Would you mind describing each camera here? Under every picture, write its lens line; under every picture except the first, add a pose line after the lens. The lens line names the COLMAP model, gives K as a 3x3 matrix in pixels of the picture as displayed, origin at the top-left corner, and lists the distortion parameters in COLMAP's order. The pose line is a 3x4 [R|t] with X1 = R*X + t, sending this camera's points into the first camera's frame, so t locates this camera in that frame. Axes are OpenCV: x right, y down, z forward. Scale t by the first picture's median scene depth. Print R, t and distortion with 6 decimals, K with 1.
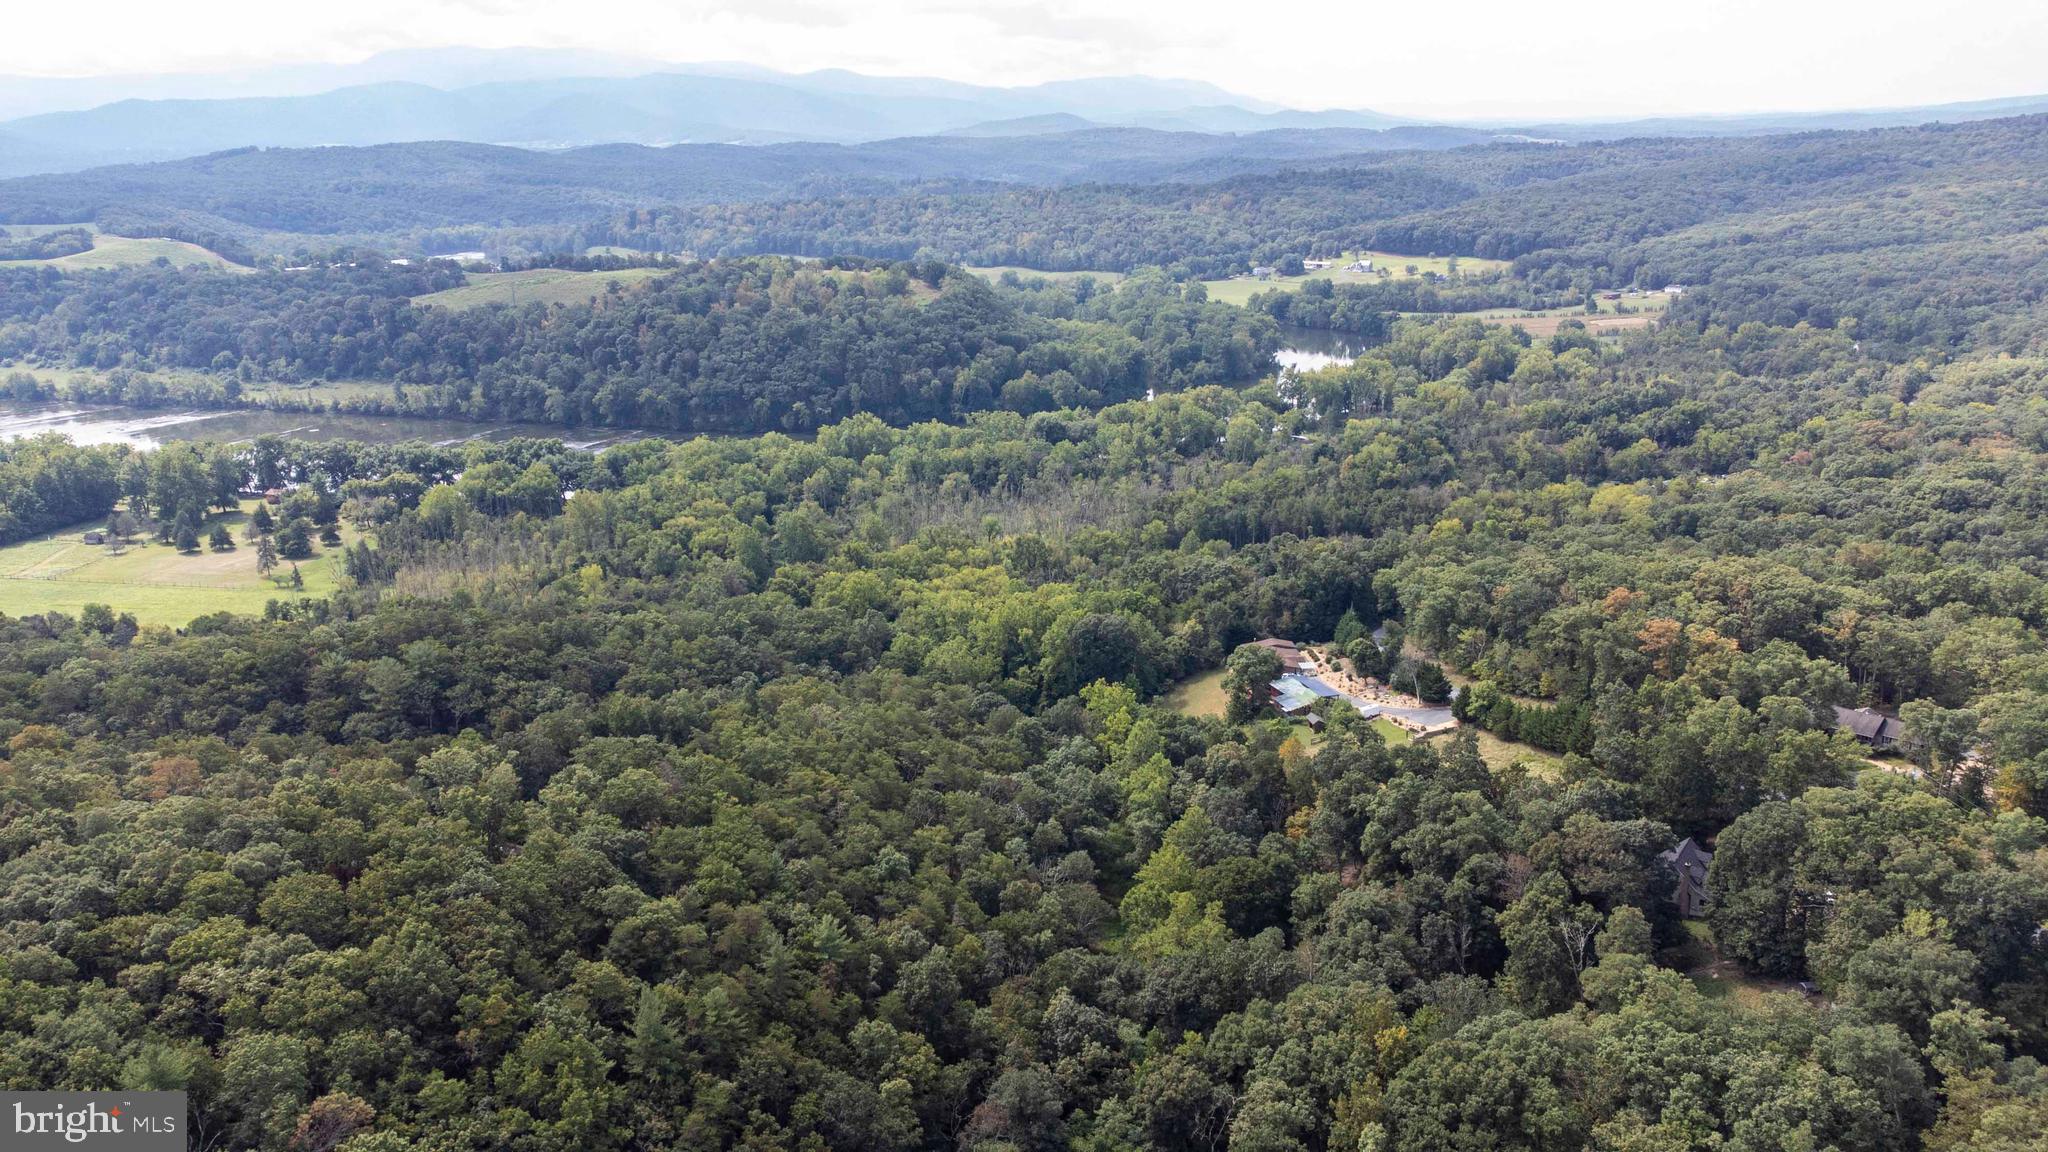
lens RADIAL K [[1451.2, 0, 1024.5], [0, 1451.2, 573.8], [0, 0, 1]] dist [0.009309, 0.001219]
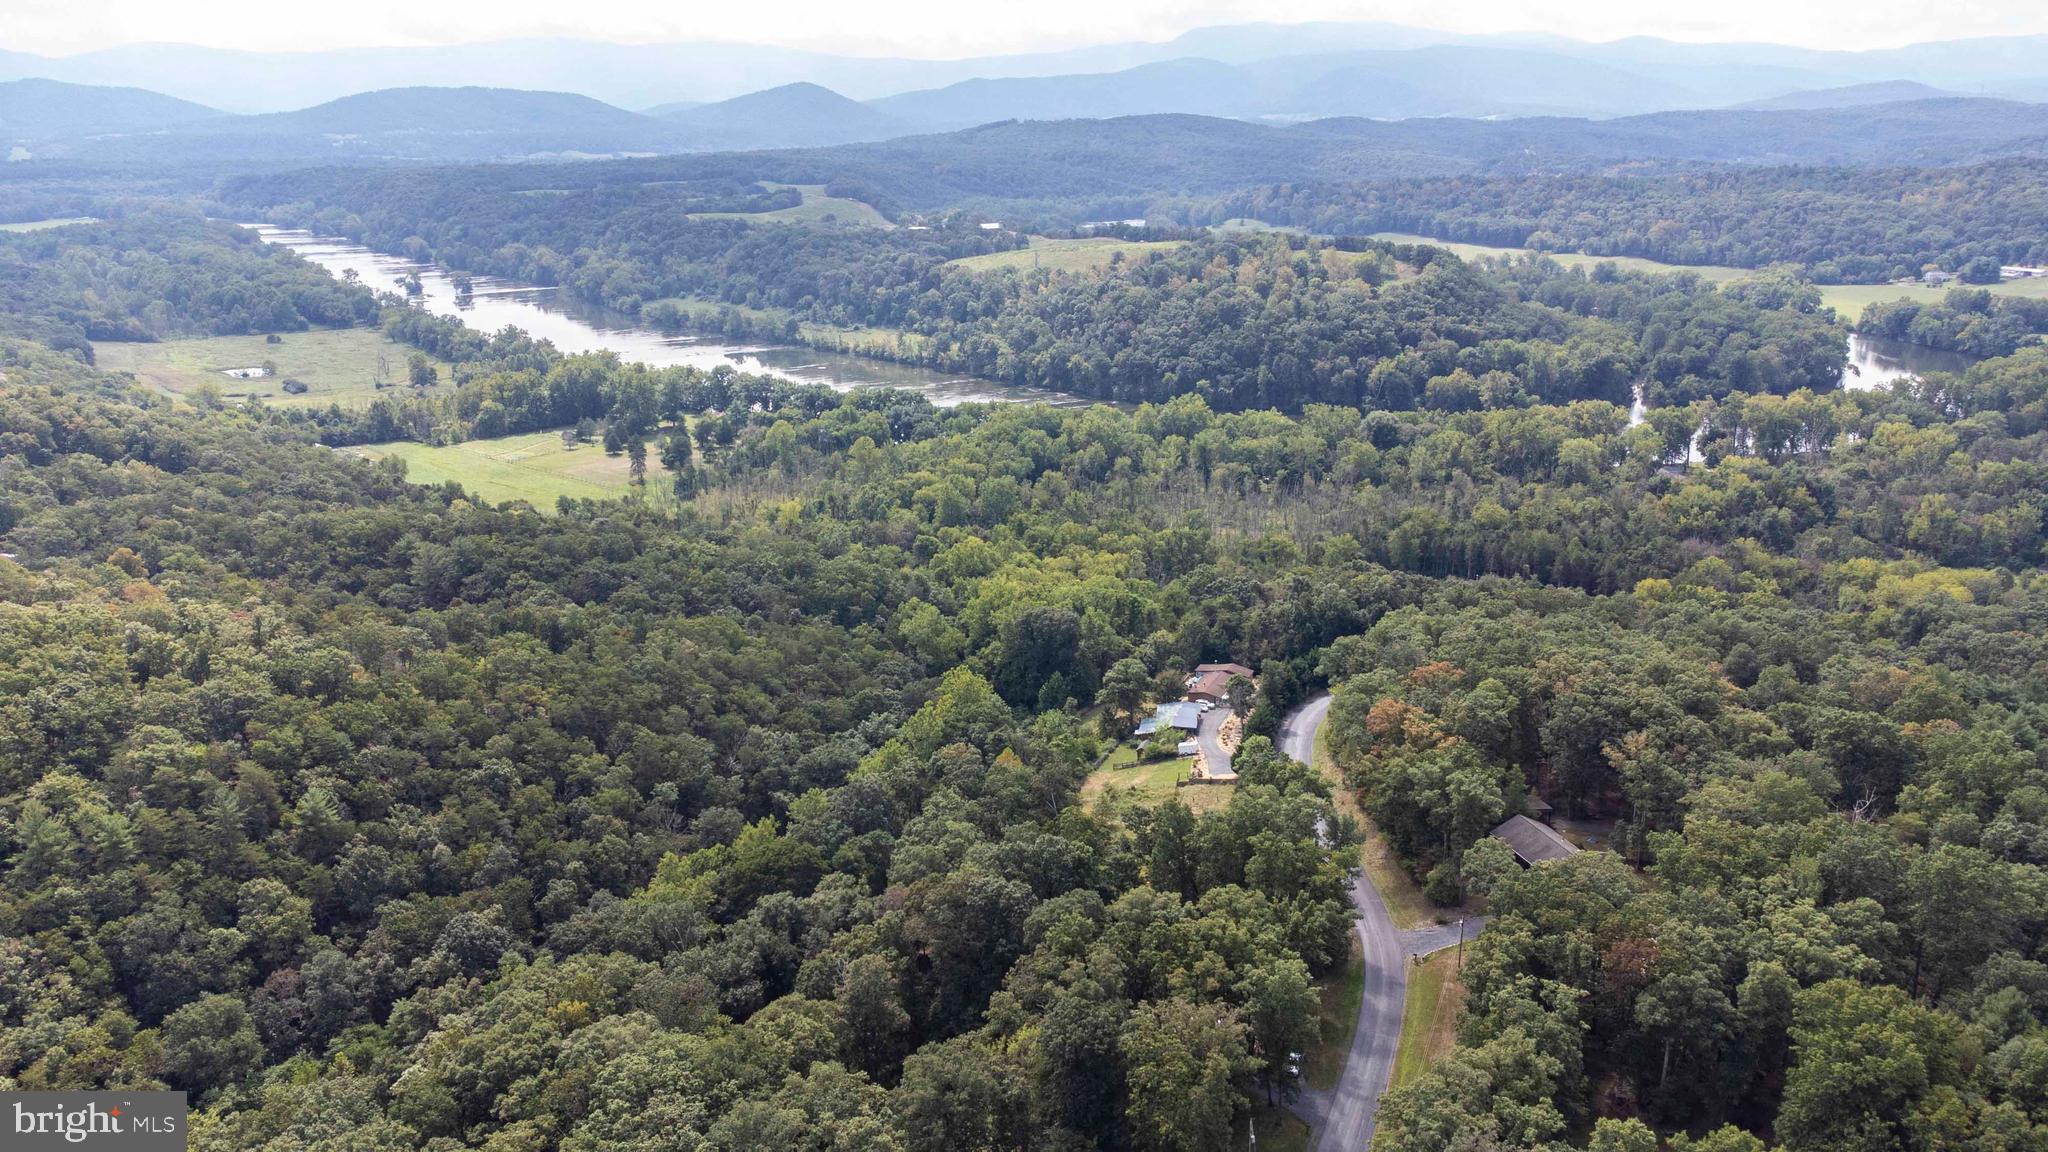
lens RADIAL K [[1451.2, 0, 1024.9], [0, 1451.2, 577.7], [0, 0, 1]] dist [0.009309, 0.001219]
pose [[0.875326, 0.151290, -0.459255, 0.195587], [-0.142302, 0.988330, 0.054358, -0.017692], [0.462119, 0.017772, 0.886640, 0.048275]]
